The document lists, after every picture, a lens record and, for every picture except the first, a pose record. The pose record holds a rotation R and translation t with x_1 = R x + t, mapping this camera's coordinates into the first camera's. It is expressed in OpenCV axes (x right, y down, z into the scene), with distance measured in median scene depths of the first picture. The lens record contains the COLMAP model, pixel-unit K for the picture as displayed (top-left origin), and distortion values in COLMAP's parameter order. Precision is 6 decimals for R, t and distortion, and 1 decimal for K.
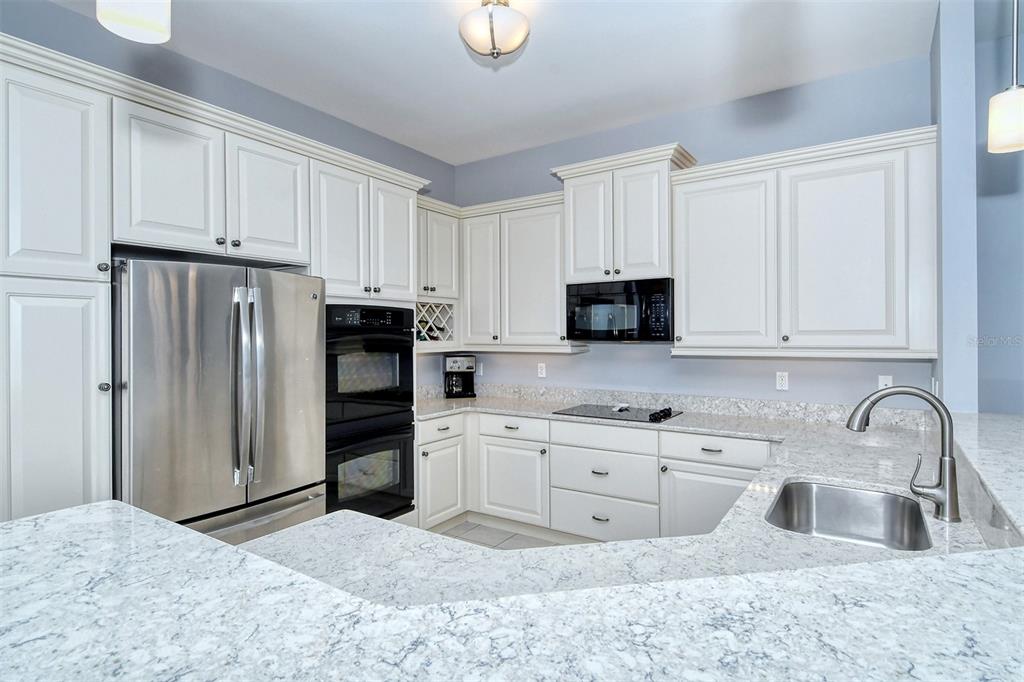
lens RADIAL K [[533.3, 0, 507.3], [0, 533.3, 341.3], [0, 0, 1]] dist [0.032466, -0.026123]
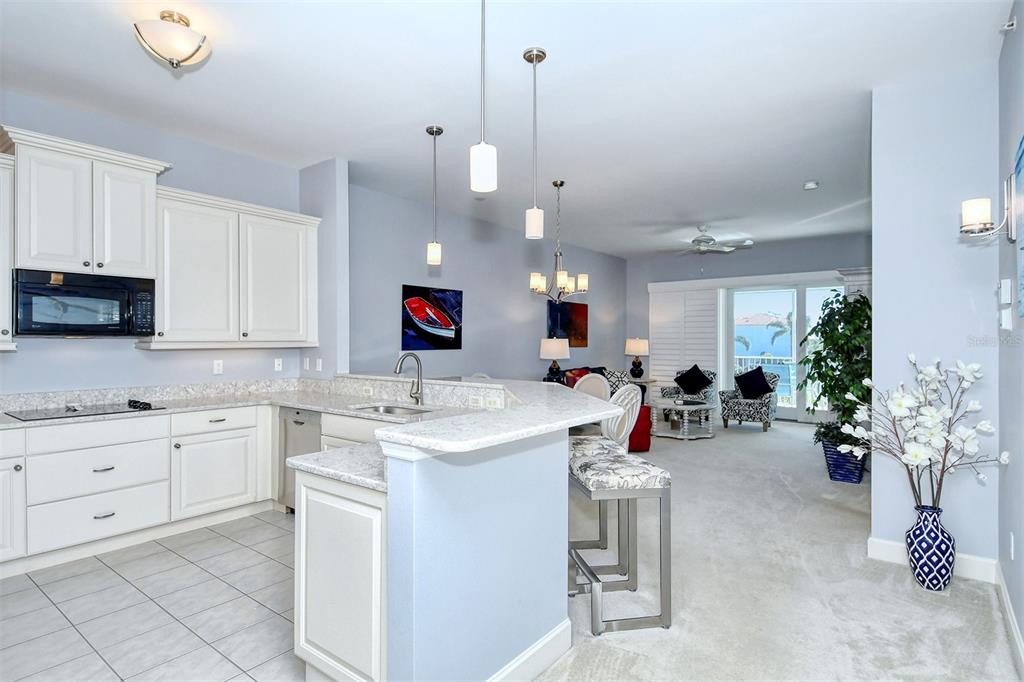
lens RADIAL K [[533.3, 0, 507.3], [0, 533.3, 341.3], [0, 0, 1]] dist [0.032466, -0.026123]
pose [[0.067608, 0.002378, 0.997709, -0.746046], [0.011791, 0.999925, -0.003183, 0.021890], [-0.997642, 0.011979, 0.067575, 0.189612]]
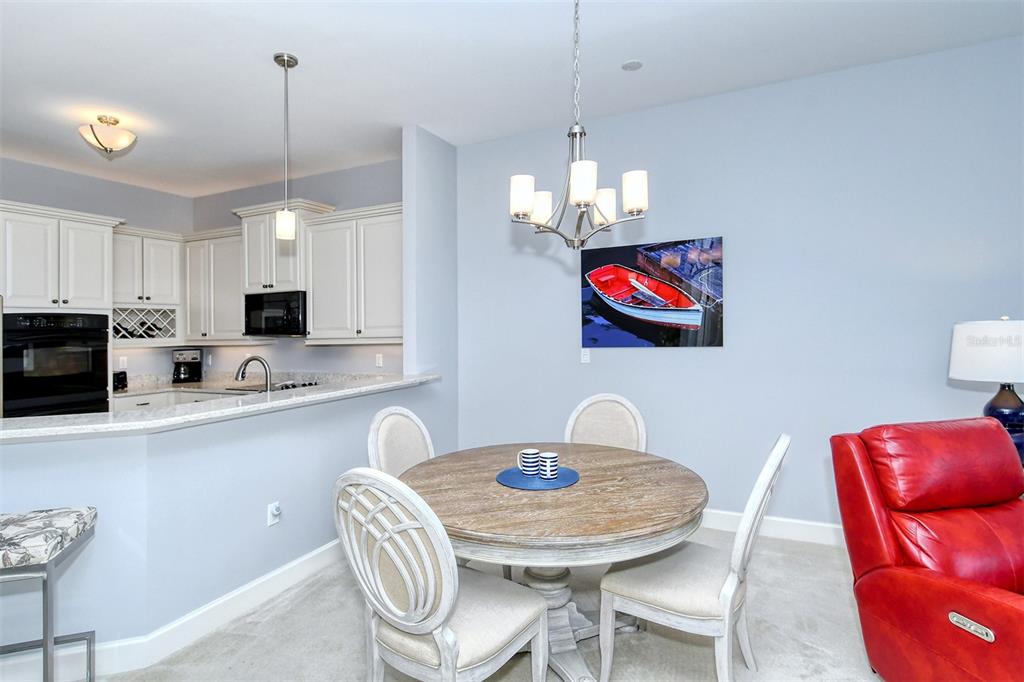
lens RADIAL K [[524.7, 0, 512.6], [0, 524.7, 348.7], [0, 0, 1]] dist [0.030506, -0.023412]
pose [[0.989360, -0.024155, 0.143471, 0.646738], [0.020631, 0.999449, 0.026000, 0.011224], [-0.144020, -0.022763, 0.989313, -0.475441]]
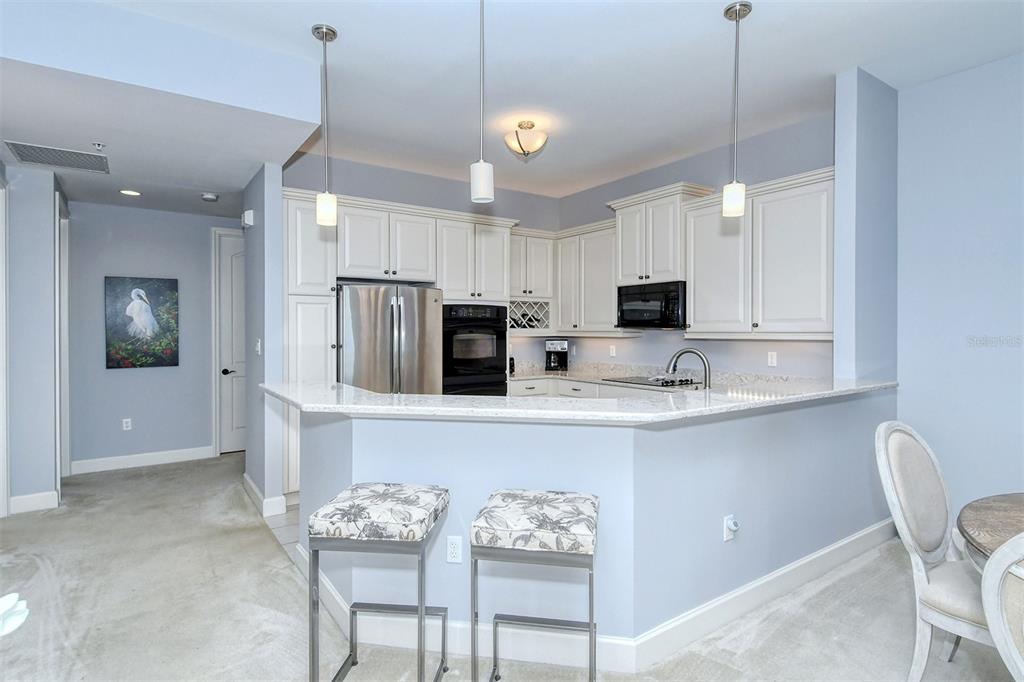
lens RADIAL K [[521.7, 0, 507.6], [0, 521.7, 361.9], [0, 0, 1]] dist [0.000073, -0.000077]
pose [[0.929328, 0.026898, -0.368273, 0.375657], [-0.008135, 0.998593, 0.052409, 0.019288], [0.369165, -0.045709, 0.928239, -0.381326]]
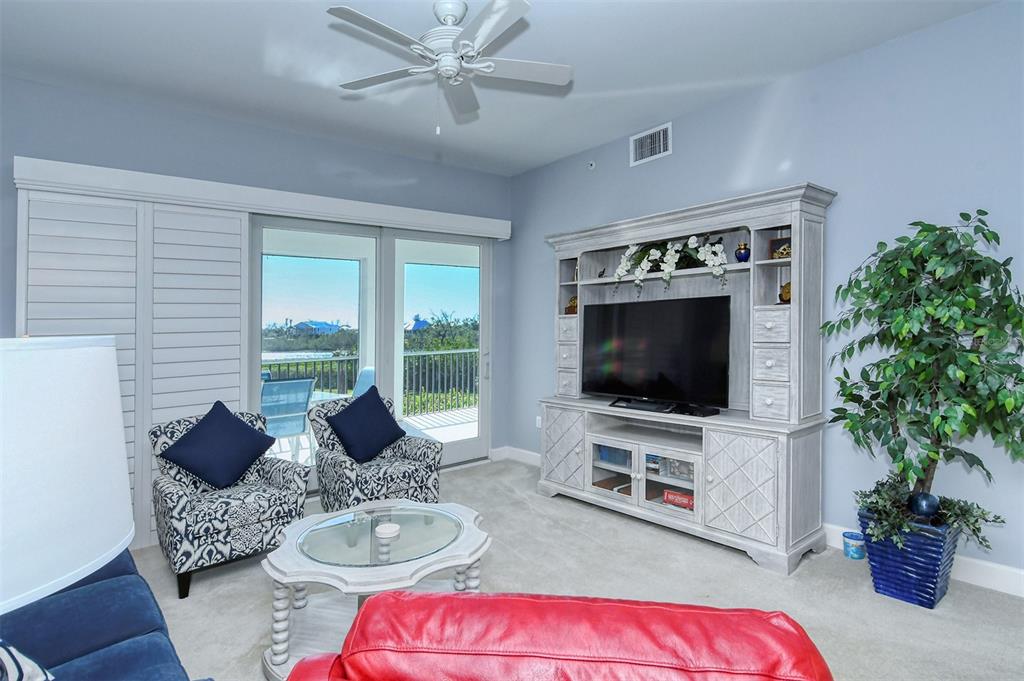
lens RADIAL K [[541.9, 0, 509.3], [0, 541.9, 321.1], [0, 0, 1]] dist [0.063723, -0.065500]
pose [[-0.956353, 0.031962, 0.290460, 1.169662], [0.033404, 0.999442, 0.000005, 0.009107], [-0.290298, 0.009708, -0.956887, 0.254722]]
